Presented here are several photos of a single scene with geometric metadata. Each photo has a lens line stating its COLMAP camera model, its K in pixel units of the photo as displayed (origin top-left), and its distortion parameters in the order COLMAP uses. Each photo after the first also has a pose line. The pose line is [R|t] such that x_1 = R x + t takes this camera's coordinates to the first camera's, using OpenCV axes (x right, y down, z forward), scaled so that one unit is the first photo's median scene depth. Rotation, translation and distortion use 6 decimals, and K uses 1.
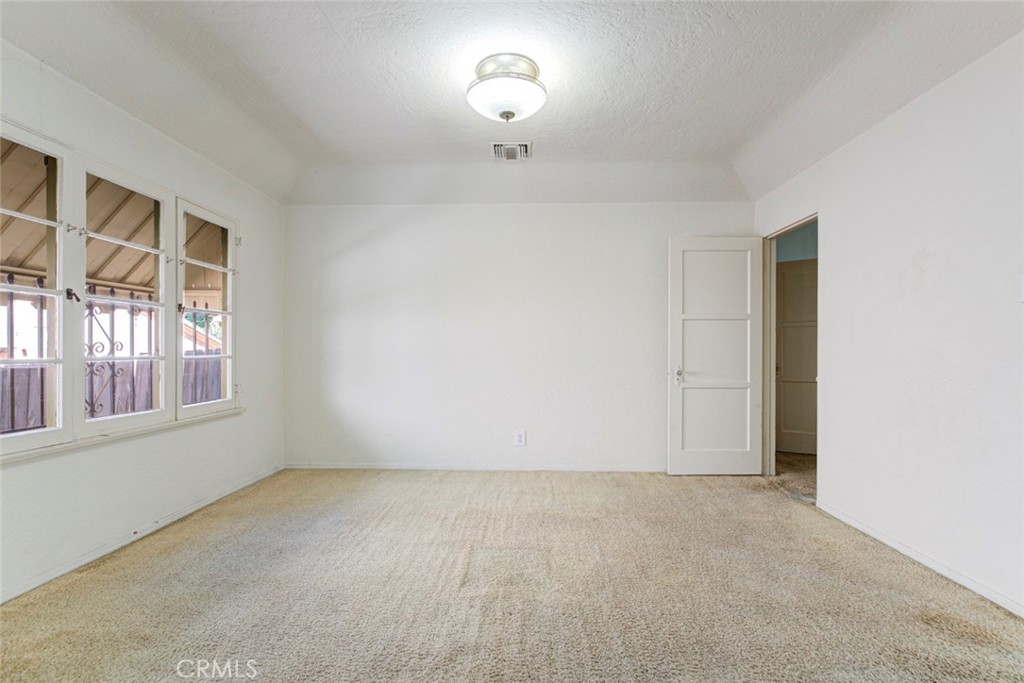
lens RADIAL K [[473.6, 0, 502.3], [0, 473.6, 343.3], [0, 0, 1]] dist [-0.001302, 0.000105]
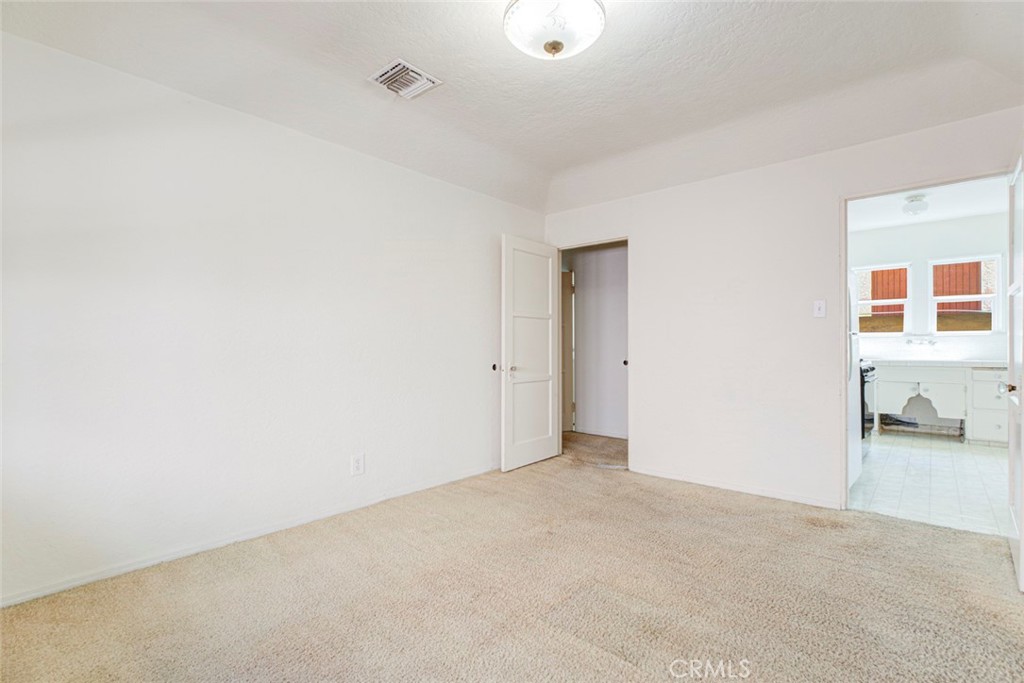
lens RADIAL K [[473.6, 0, 508.8], [0, 473.6, 339.6], [0, 0, 1]] dist [-0.001302, 0.000105]
pose [[0.638266, 0.011138, 0.769736, -0.450757], [-0.009335, 0.999934, -0.006728, 0.007375], [-0.769760, -0.002891, 0.638327, 0.395845]]
